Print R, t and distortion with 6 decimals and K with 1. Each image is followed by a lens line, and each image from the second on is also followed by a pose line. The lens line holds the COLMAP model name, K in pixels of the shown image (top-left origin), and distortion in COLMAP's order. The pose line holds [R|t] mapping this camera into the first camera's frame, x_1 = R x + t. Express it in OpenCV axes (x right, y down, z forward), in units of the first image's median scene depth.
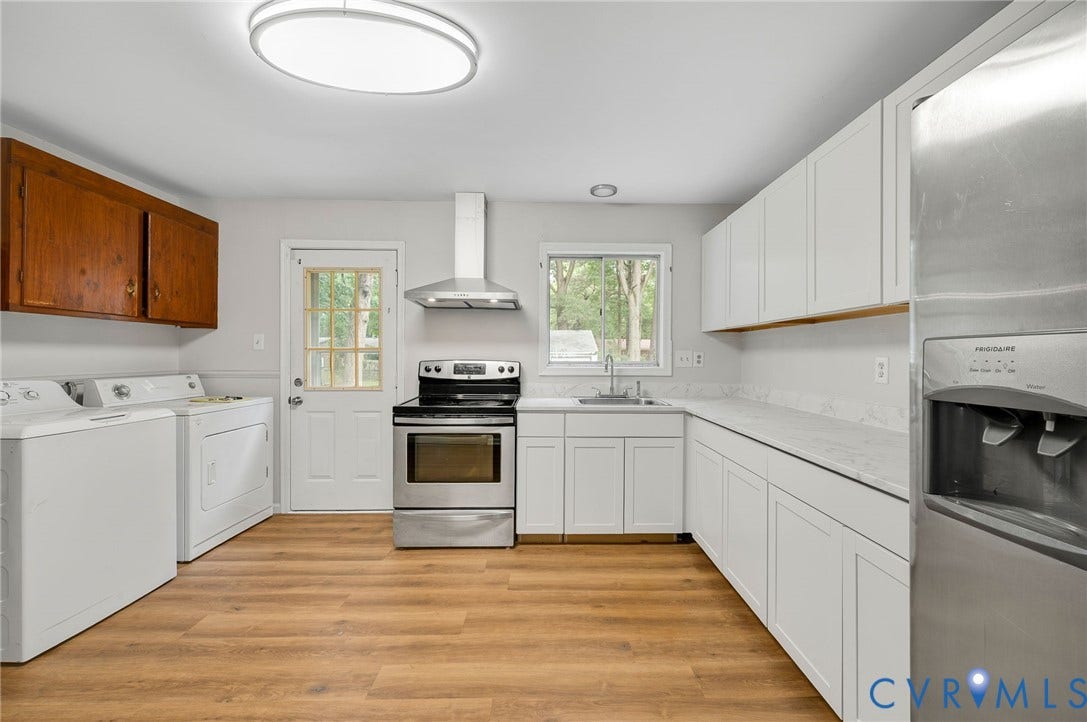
lens RADIAL K [[445.8, 0, 555.5], [0, 445.8, 359.0], [0, 0, 1]] dist [0.000047, -0.000283]
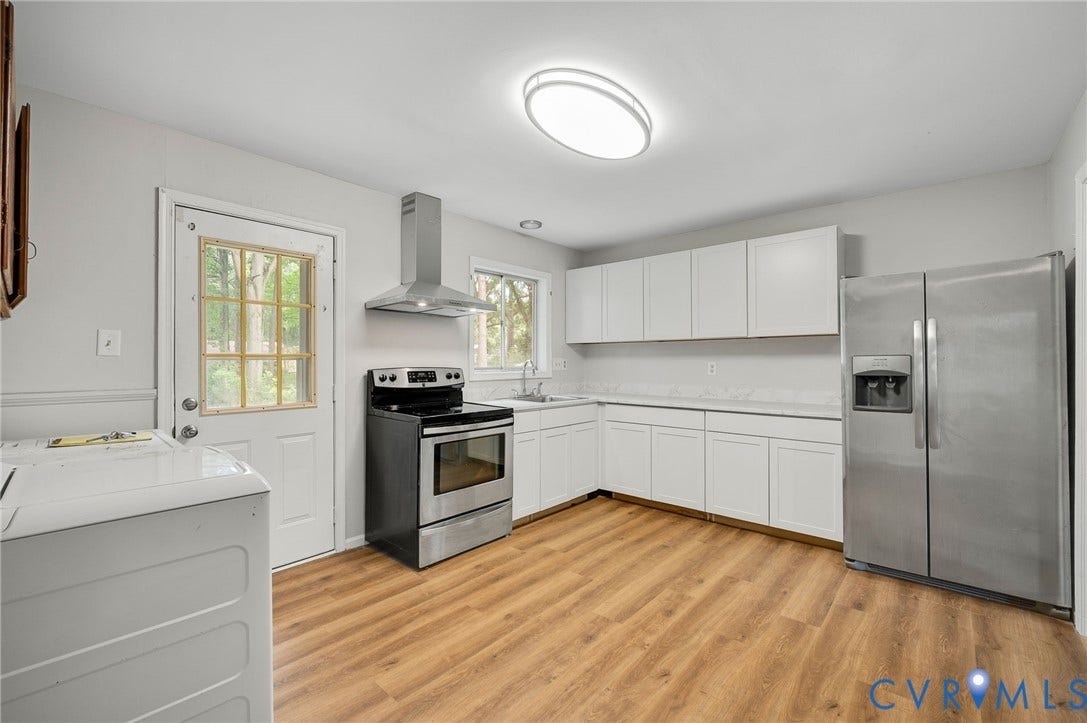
lens RADIAL K [[492.2, 0, 543.5], [0, 492.2, 361.5], [0, 0, 1]] dist [-0.000020, -0.000046]
pose [[0.647753, -0.005804, 0.761828, -0.974924], [0.010372, 0.999945, -0.001201, -0.007378], [-0.761780, 0.008679, 0.647778, 0.132005]]
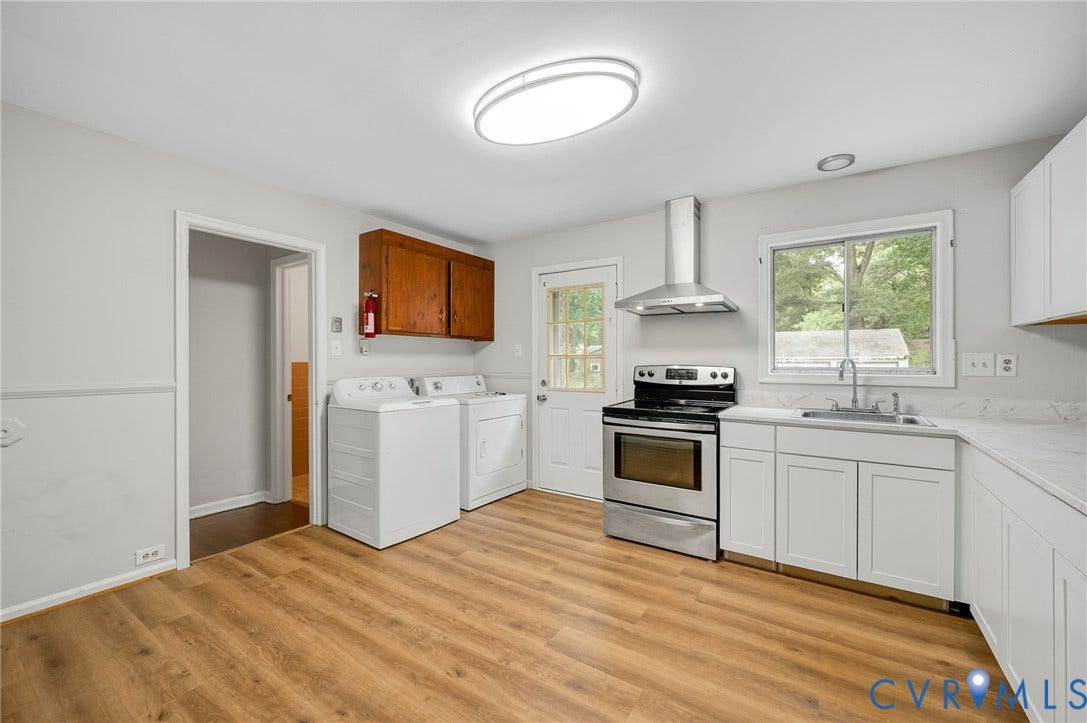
lens RADIAL K [[445.5, 0, 543.5], [0, 445.5, 361.5], [0, 0, 1]] dist [-0.000959, -0.000329]
pose [[0.815613, -0.001900, -0.578595, 0.156510], [-0.002006, 0.999979, -0.006111, 0.000812], [0.578595, 0.006145, 0.815592, 0.006787]]
